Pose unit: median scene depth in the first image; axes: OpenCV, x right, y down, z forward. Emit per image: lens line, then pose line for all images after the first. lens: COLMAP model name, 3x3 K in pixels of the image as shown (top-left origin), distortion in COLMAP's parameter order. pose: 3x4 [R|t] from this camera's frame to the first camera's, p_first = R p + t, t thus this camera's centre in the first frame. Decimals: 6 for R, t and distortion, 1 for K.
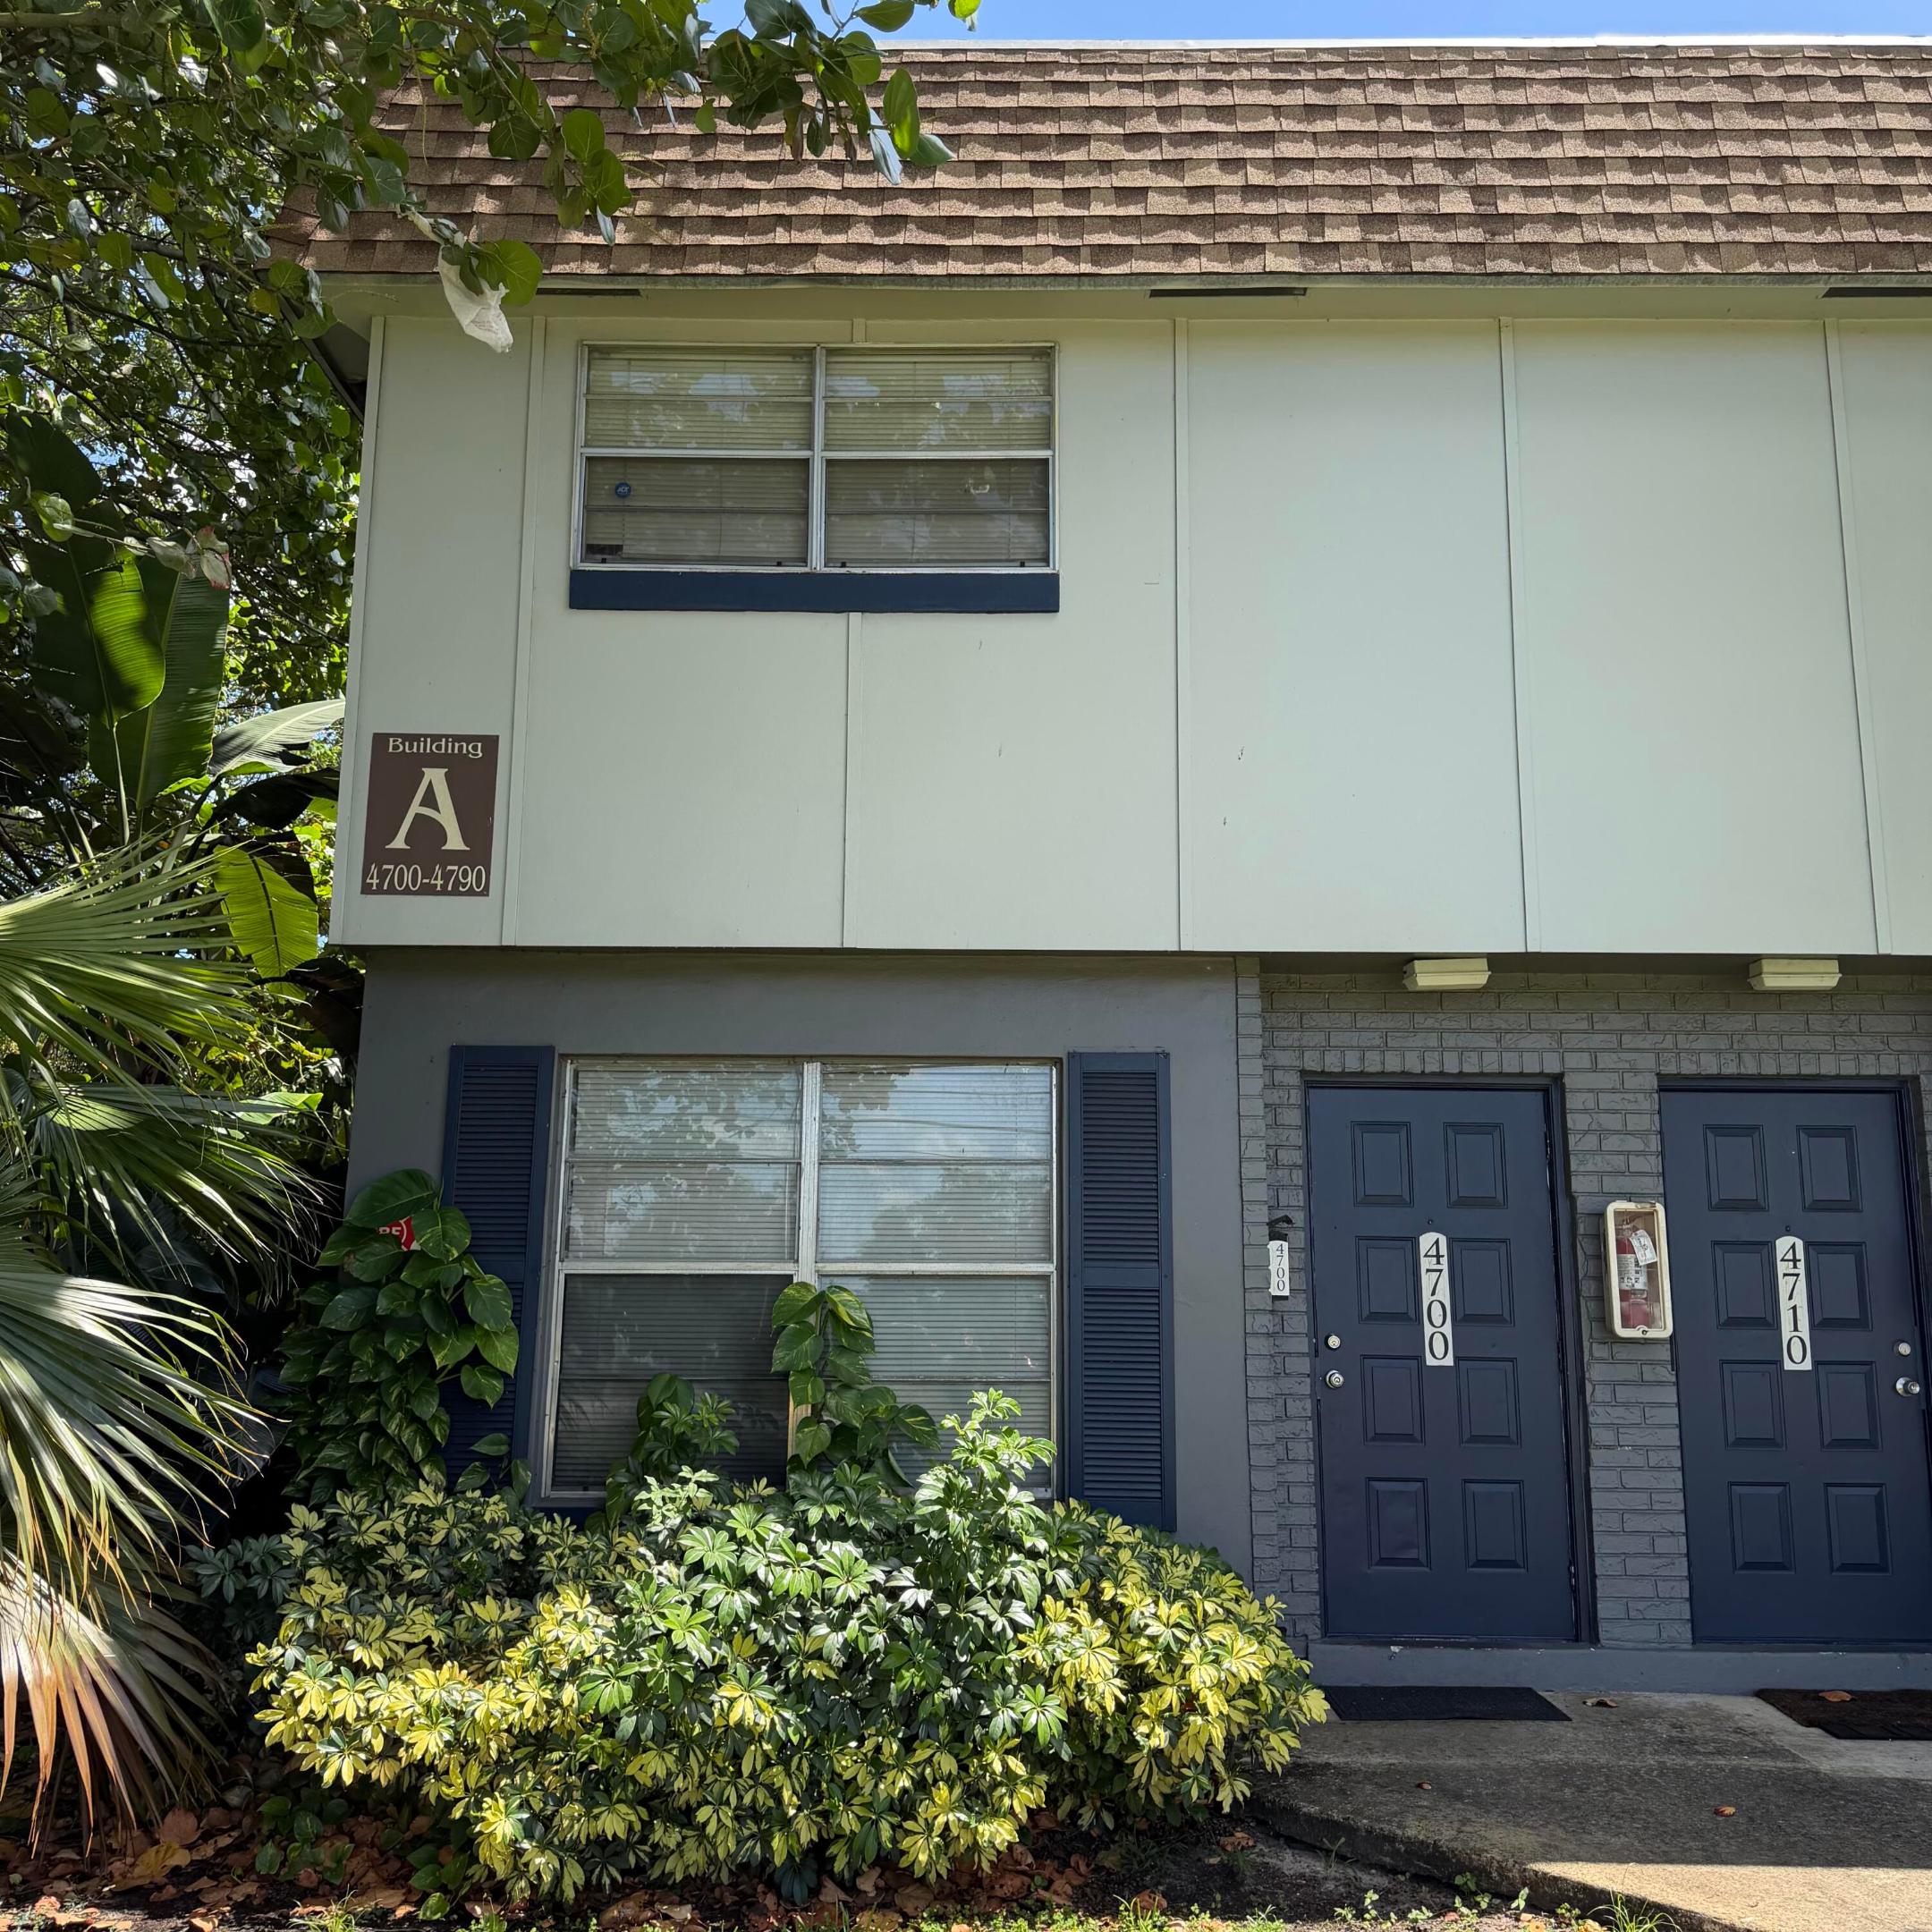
lens RADIAL K [[1809.8, 0, 972.6], [0, 1809.8, 974.5], [0, 0, 1]] dist [0.180720, -0.355993]
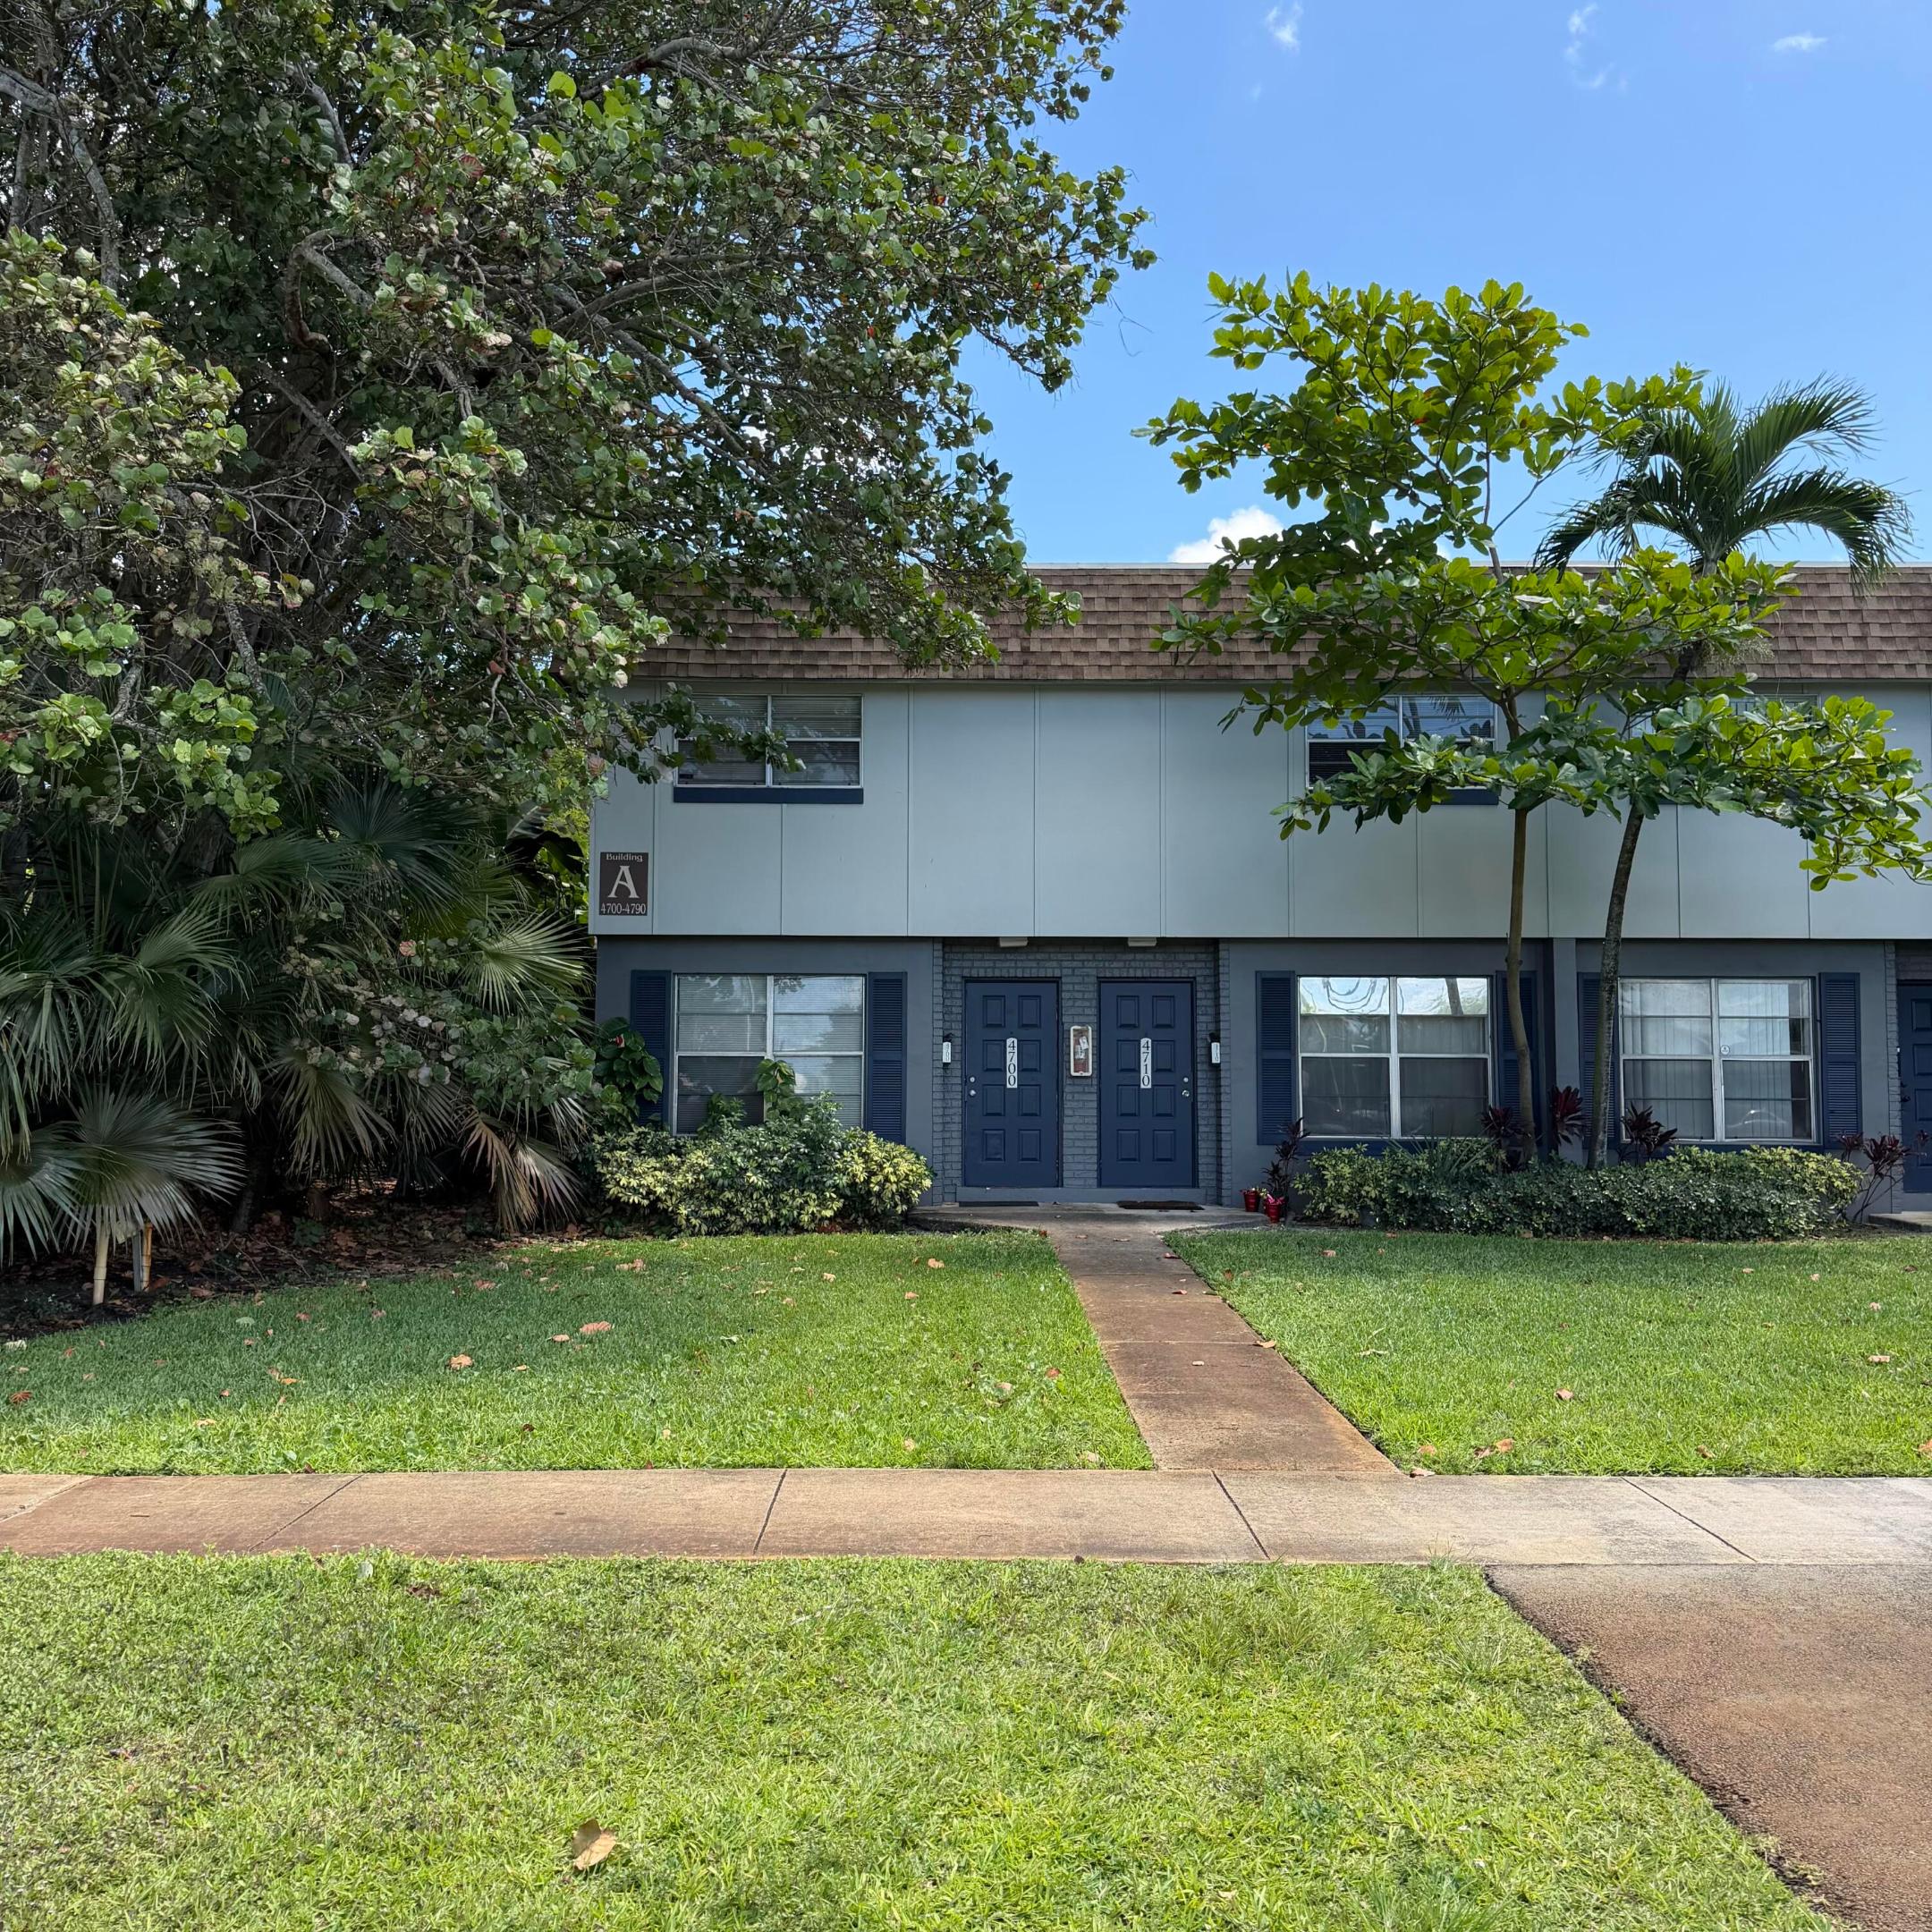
lens RADIAL K [[1809.8, 0, 972.6], [0, 1809.8, 974.5], [0, 0, 1]] dist [0.180720, -0.355993]
pose [[0.999706, -0.003940, 0.023910, 0.143192], [0.001115, 0.993126, 0.117045, -0.264763], [-0.024206, -0.116984, 0.992839, -1.632682]]
